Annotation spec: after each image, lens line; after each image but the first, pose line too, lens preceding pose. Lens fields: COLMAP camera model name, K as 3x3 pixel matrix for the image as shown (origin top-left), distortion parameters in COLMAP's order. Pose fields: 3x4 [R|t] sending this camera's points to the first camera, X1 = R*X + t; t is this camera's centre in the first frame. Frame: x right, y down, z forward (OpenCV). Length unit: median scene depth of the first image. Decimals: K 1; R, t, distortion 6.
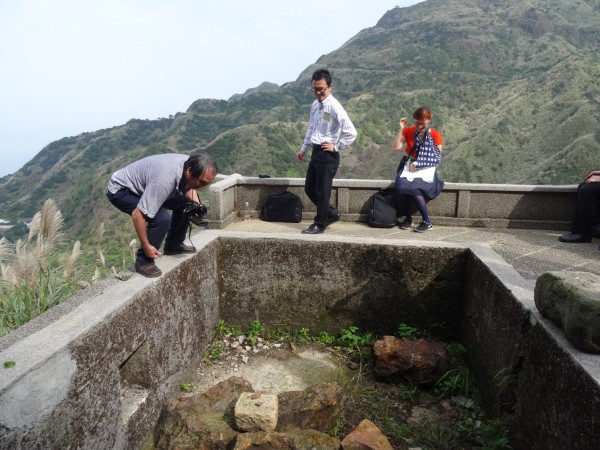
lens RADIAL K [[436.7, 0, 301.5], [0, 436.7, 224.9], [0, 0, 1]] dist [0.010714, 0.004563]
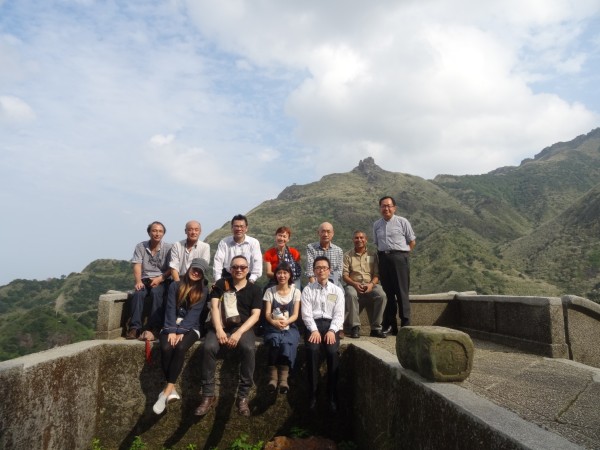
lens RADIAL K [[437.1, 0, 303.4], [0, 437.1, 222.6], [0, 0, 1]] dist [0.001634, -0.001951]
pose [[0.976569, 0.032959, 0.212666, 0.025335], [0.047134, 0.931452, -0.360798, 0.147569], [-0.209979, 0.362368, 0.908074, -0.060835]]
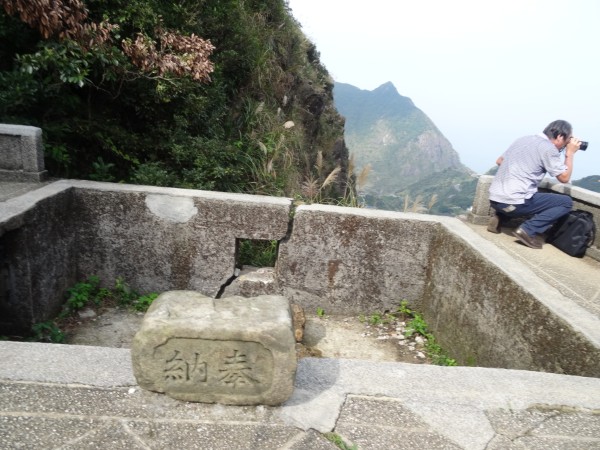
lens RADIAL K [[436.7, 0, 301.5], [0, 436.7, 224.9], [0, 0, 1]] dist [0.010714, 0.004563]
pose [[0.175507, 0.274619, -0.945400, 0.661183], [-0.312814, 0.926095, 0.210940, -0.075282], [0.933459, 0.258713, 0.248441, 0.492977]]
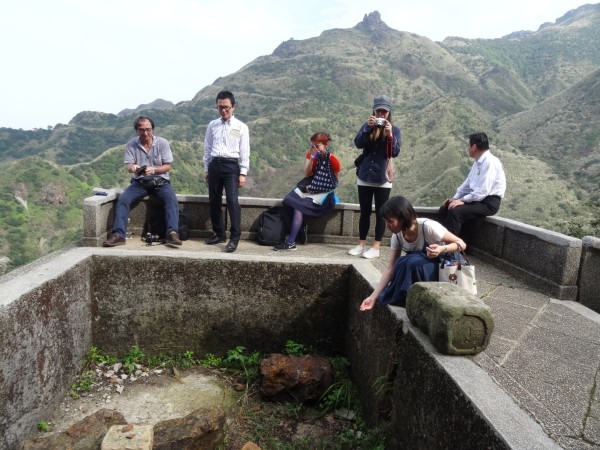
lens RADIAL K [[435.8, 0, 302.2], [0, 435.8, 224.2], [0, 0, 1]] dist [0.008813, -0.005648]
pose [[0.971802, 0.012064, 0.235489, 0.019779], [0.000089, 0.998671, -0.051530, 0.010675], [-0.235798, 0.050098, 0.970510, 0.010593]]
